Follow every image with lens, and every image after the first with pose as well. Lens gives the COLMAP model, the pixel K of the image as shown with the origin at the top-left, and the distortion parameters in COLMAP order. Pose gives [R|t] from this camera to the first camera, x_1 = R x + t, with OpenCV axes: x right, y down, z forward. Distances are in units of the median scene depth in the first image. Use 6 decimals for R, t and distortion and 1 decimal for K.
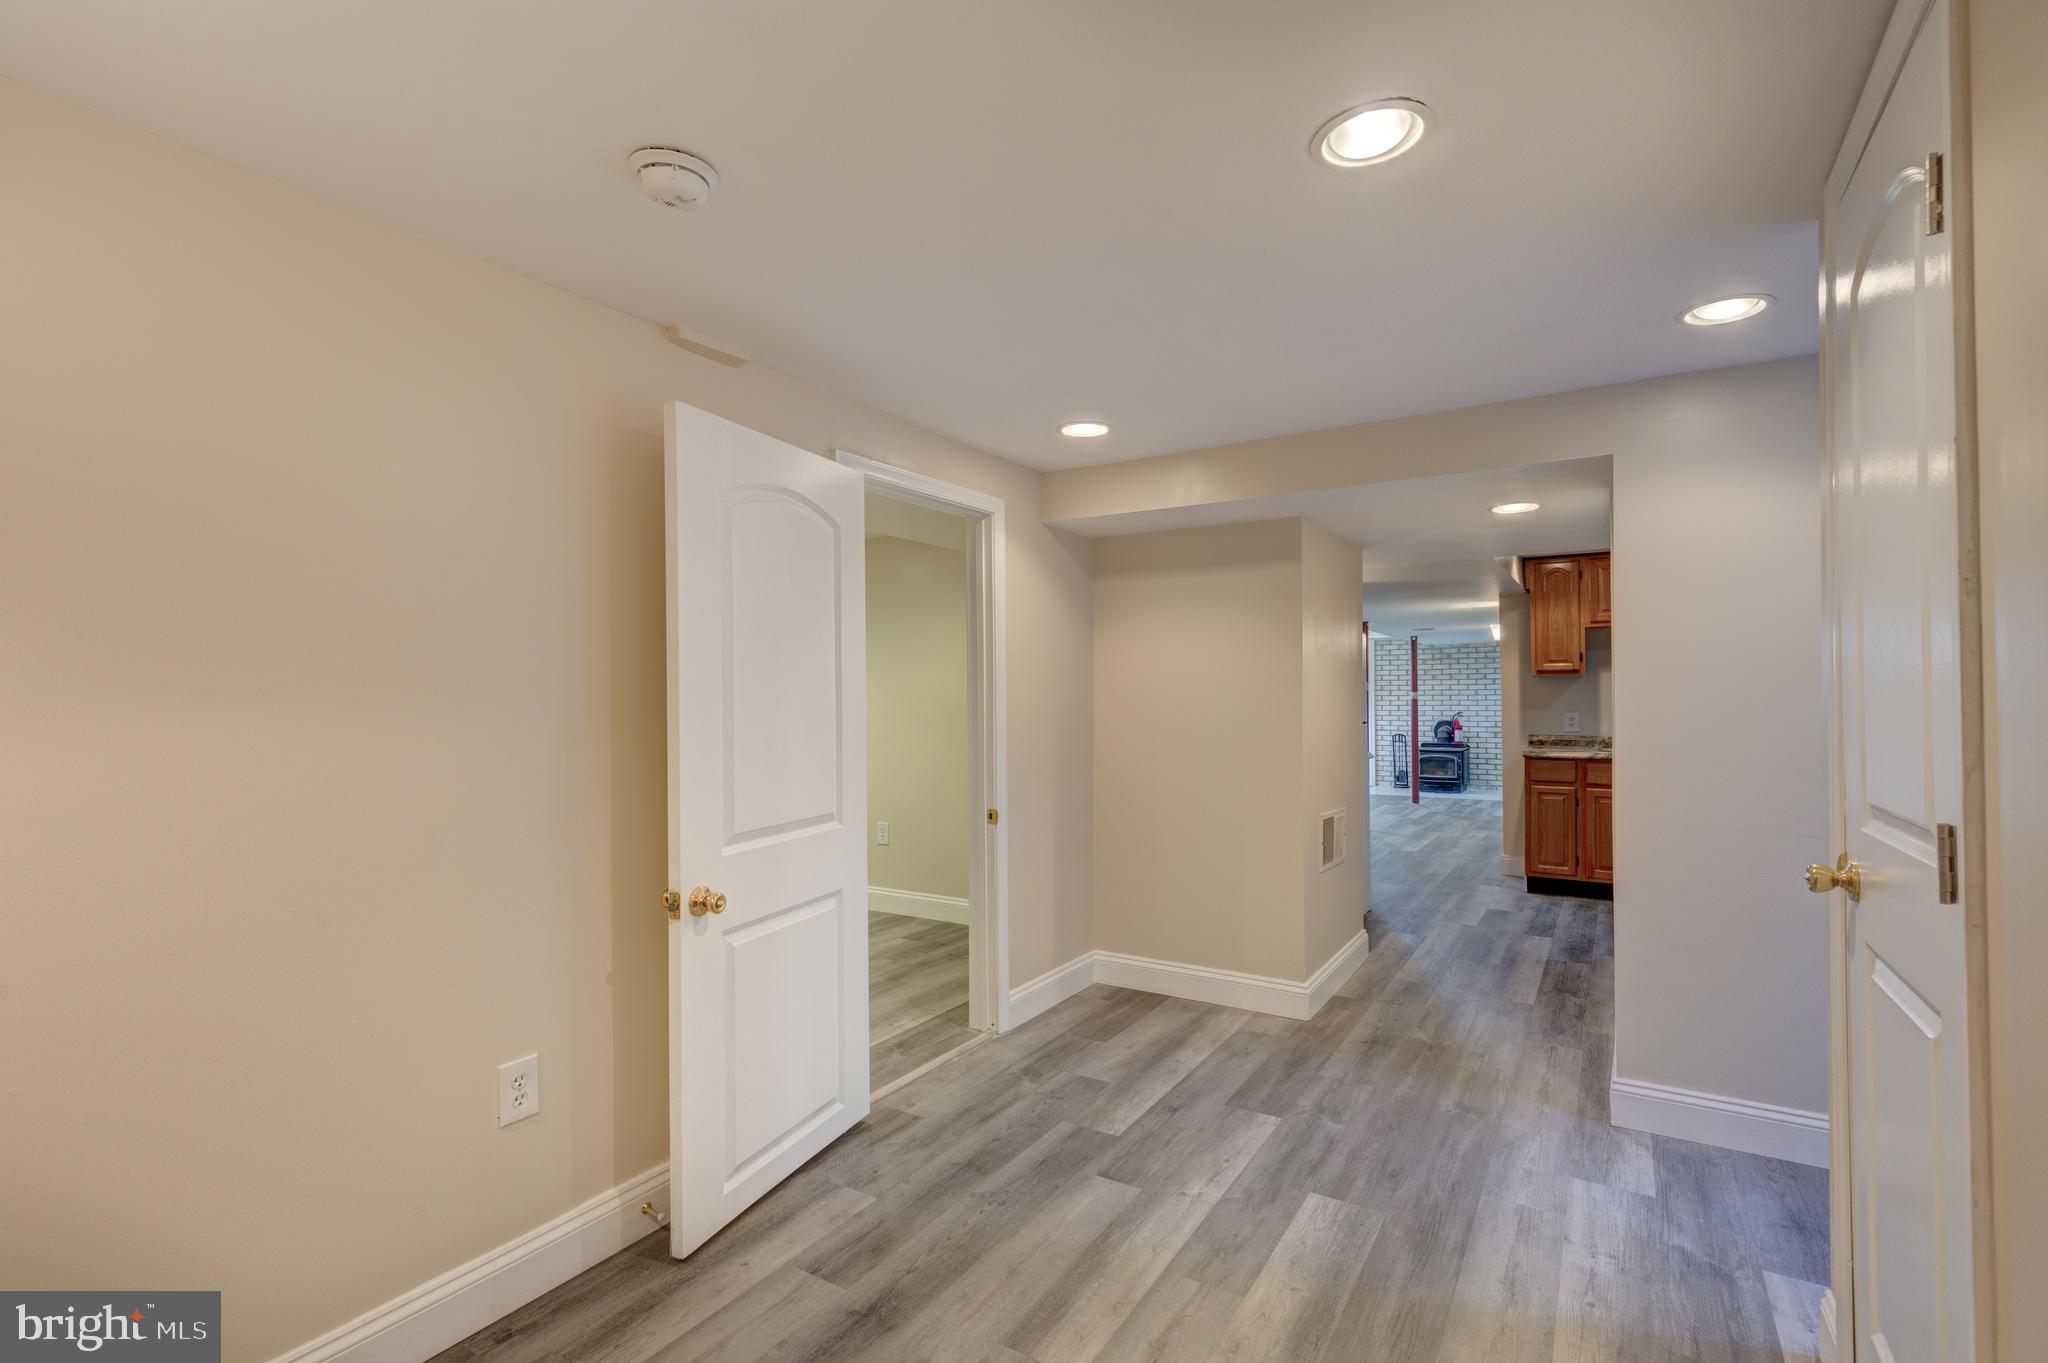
lens RADIAL K [[943.5, 0, 1031.8], [0, 943.5, 684.4], [0, 0, 1]] dist [0.006902, -0.000857]
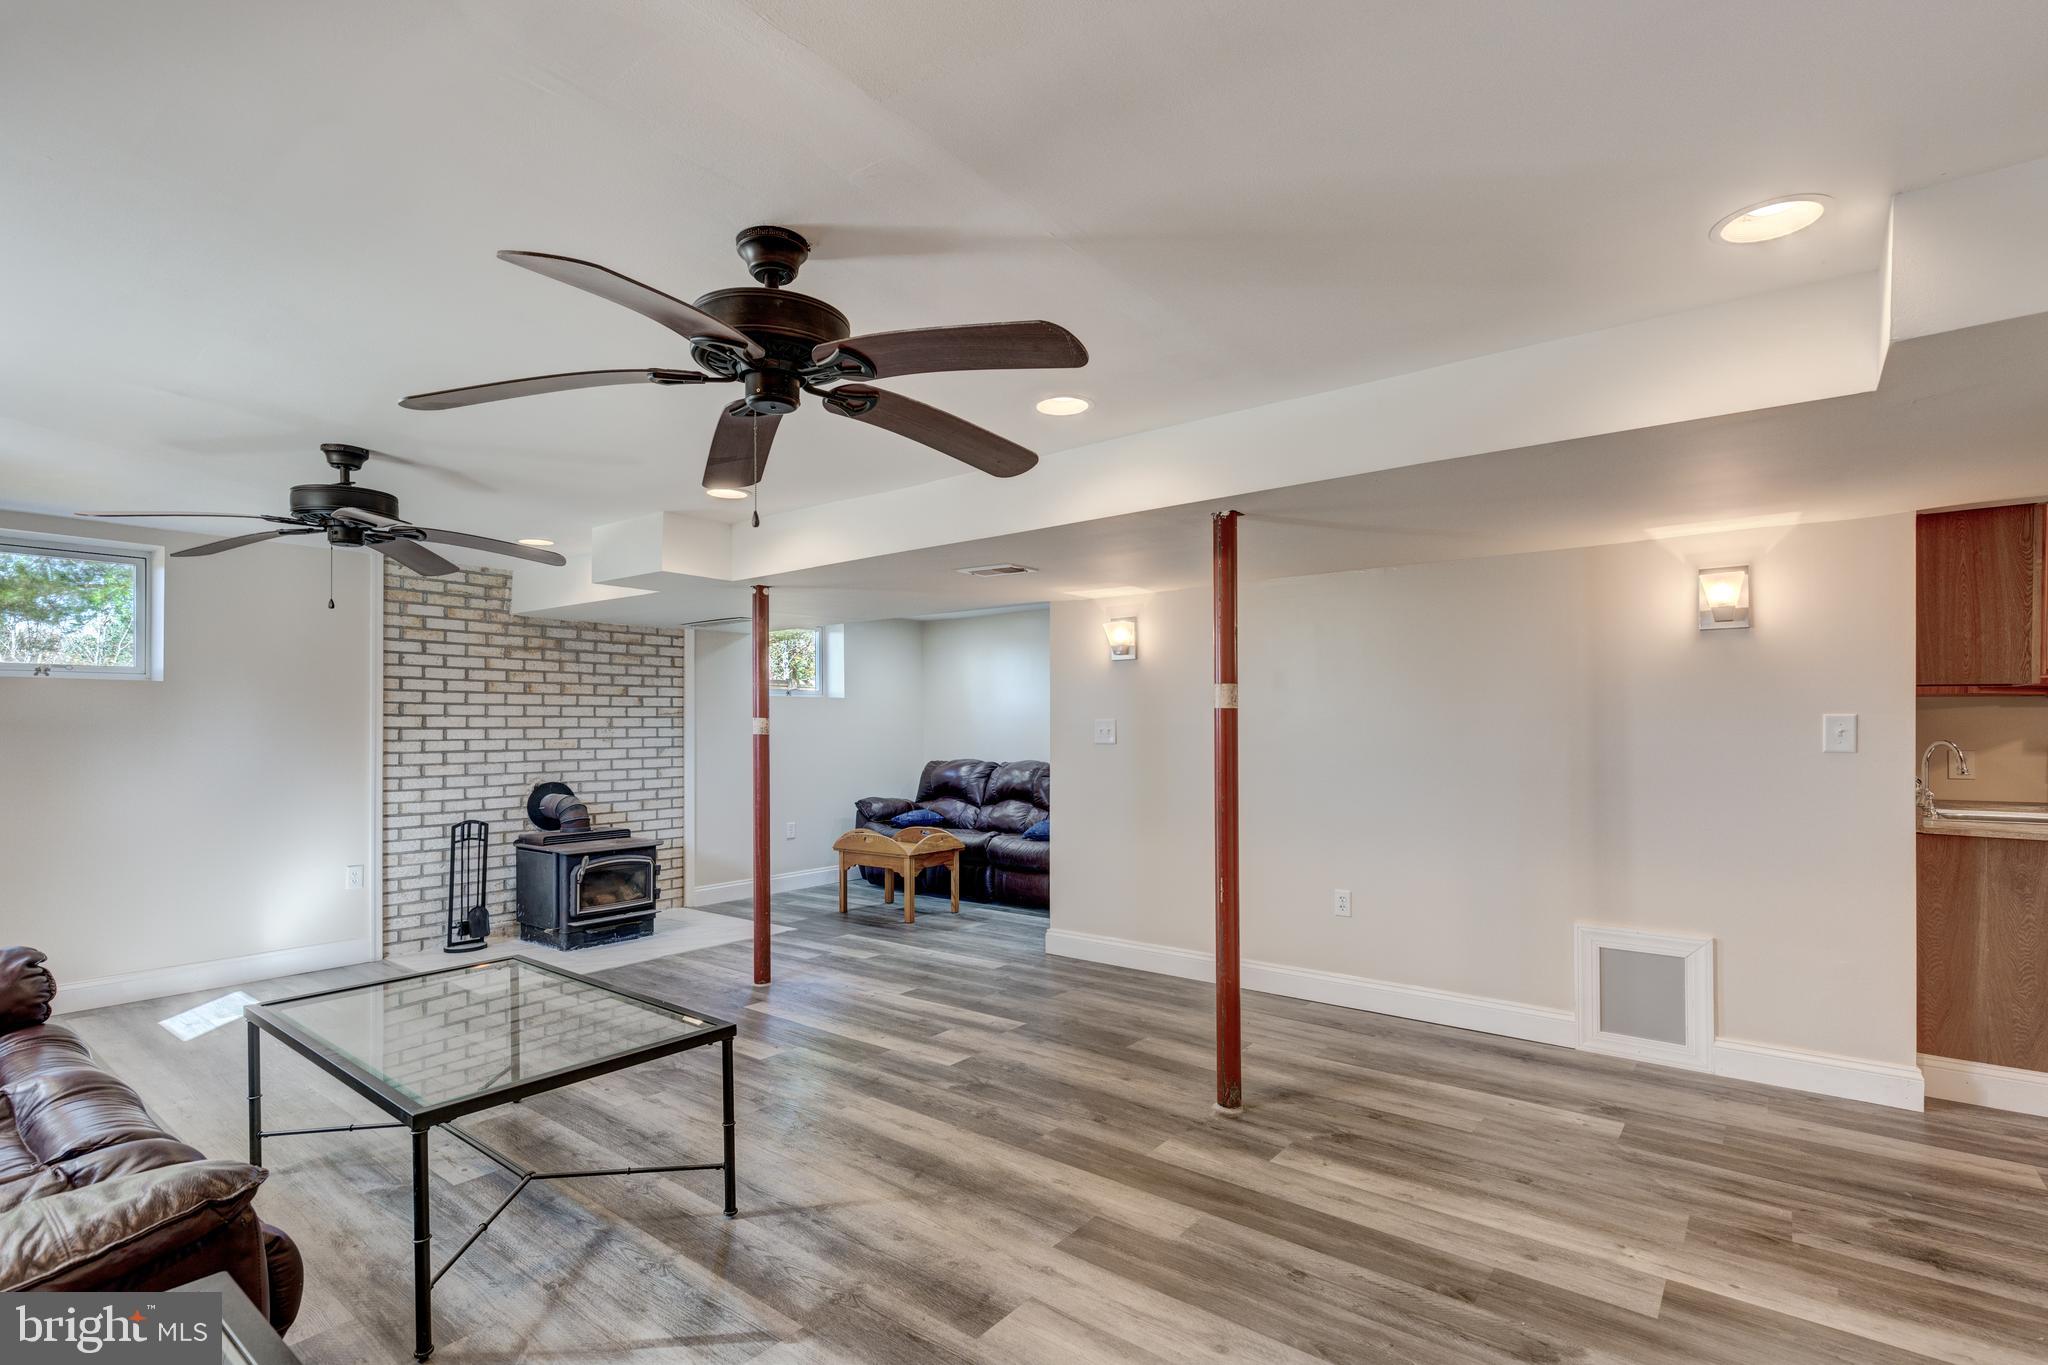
lens RADIAL K [[943.5, 0, 1003.8], [0, 943.5, 715.0], [0, 0, 1]] dist [0.006902, -0.000857]
pose [[0.119764, 0.018494, 0.992630, 0.003159], [-0.008780, 0.999807, -0.017569, 0.014992], [-0.992764, -0.006611, 0.119903, 0.952404]]
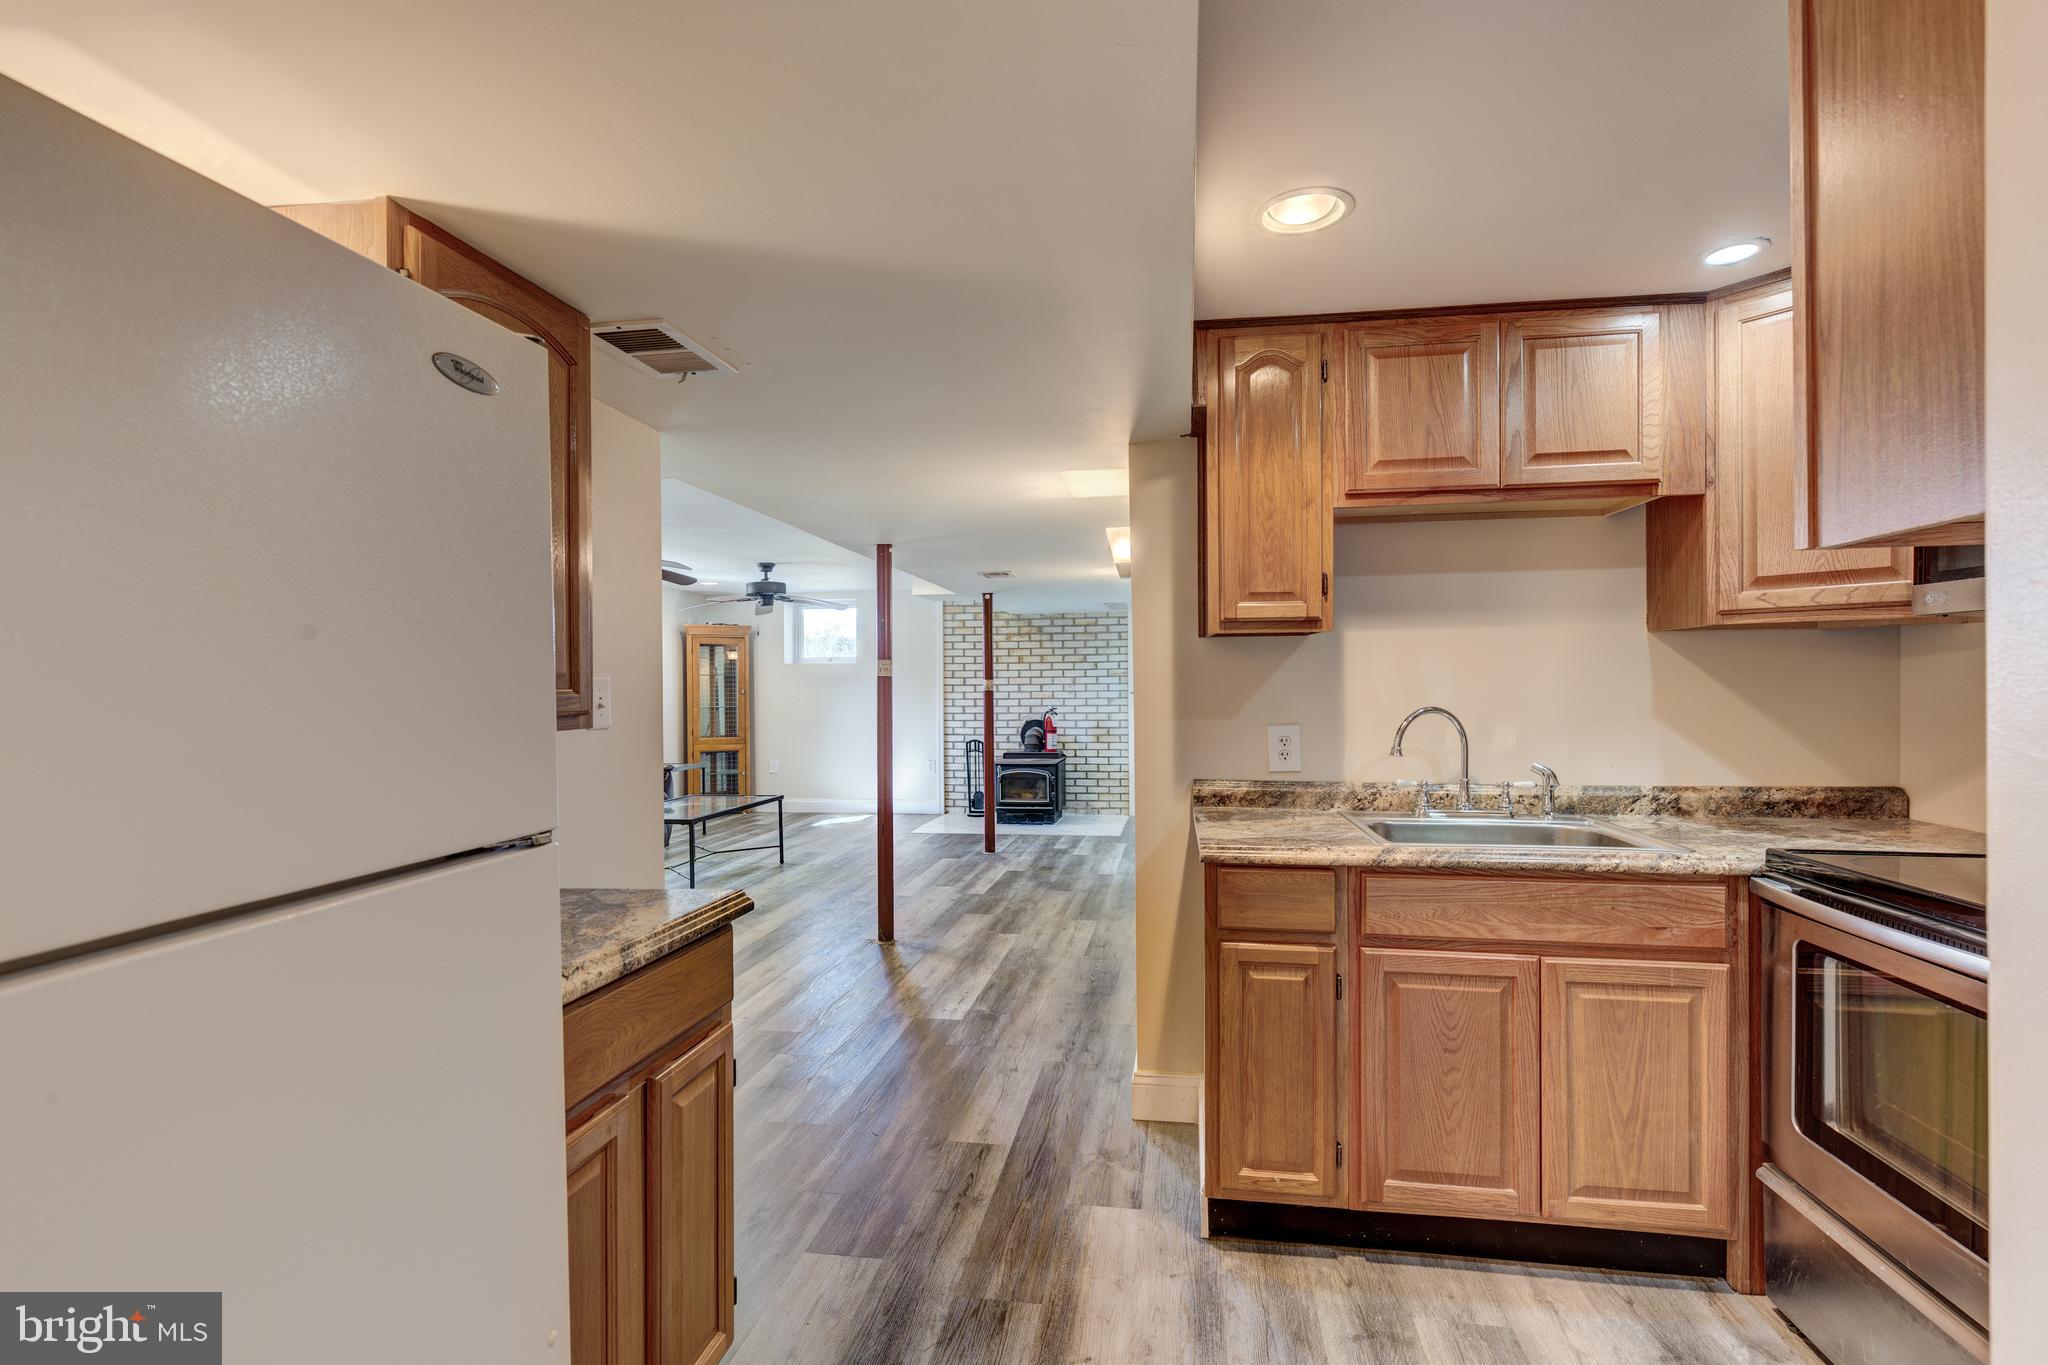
lens RADIAL K [[943.5, 0, 1052.2], [0, 943.5, 685.0], [0, 0, 1]] dist [0.006902, -0.000857]
pose [[0.913581, -0.003840, 0.406638, 0.207716], [-0.000912, 0.999934, 0.011491, 0.004810], [-0.406655, -0.010869, 0.913517, 0.446332]]
